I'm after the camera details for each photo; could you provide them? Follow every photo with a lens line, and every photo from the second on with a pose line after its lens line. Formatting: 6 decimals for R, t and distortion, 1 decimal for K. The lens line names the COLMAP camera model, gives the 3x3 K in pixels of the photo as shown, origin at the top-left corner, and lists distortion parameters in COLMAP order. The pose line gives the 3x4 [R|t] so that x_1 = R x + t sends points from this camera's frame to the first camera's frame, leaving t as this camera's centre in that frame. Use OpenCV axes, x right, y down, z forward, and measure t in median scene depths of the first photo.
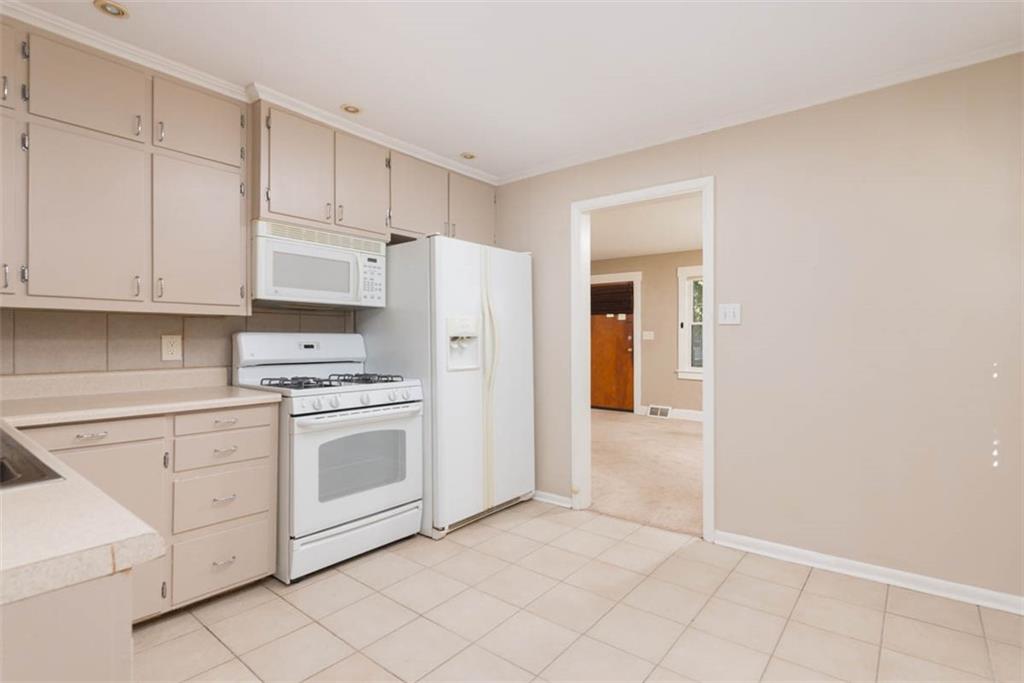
lens RADIAL K [[483.6, 0, 512.0], [0, 483.6, 341.5], [0, 0, 1]] dist [0.000903, 0.000101]
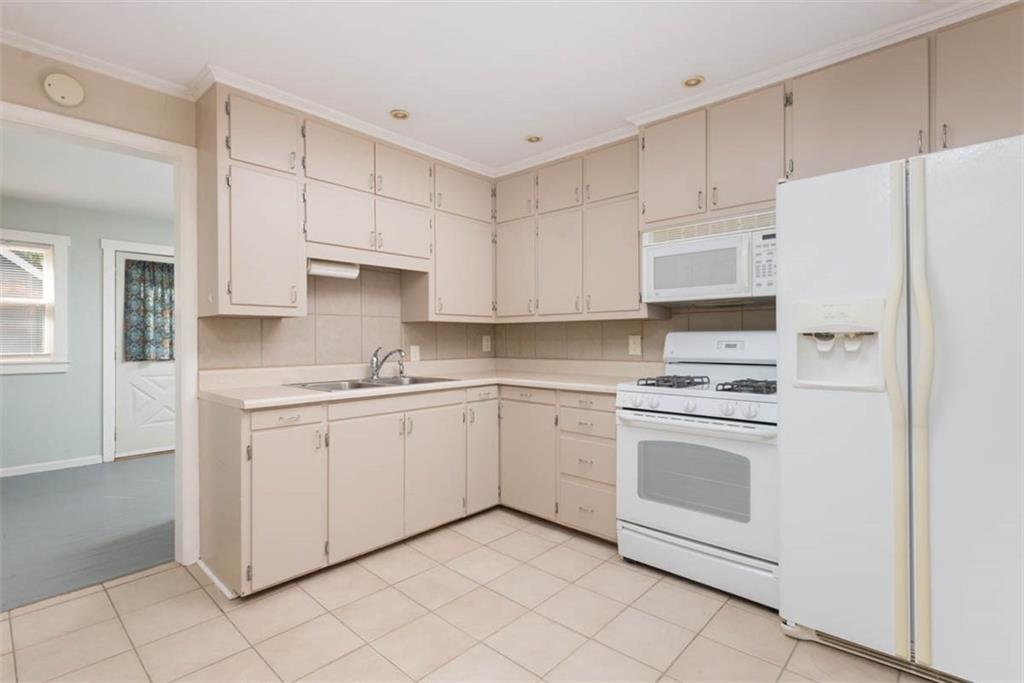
lens RADIAL K [[483.6, 0, 512.0], [0, 483.6, 341.5], [0, 0, 1]] dist [0.000903, 0.000101]
pose [[-0.042140, 0.002526, -0.999109, 0.582081], [0.000224, 0.999997, 0.002518, -0.000612], [0.999112, -0.000118, -0.042140, 0.702803]]
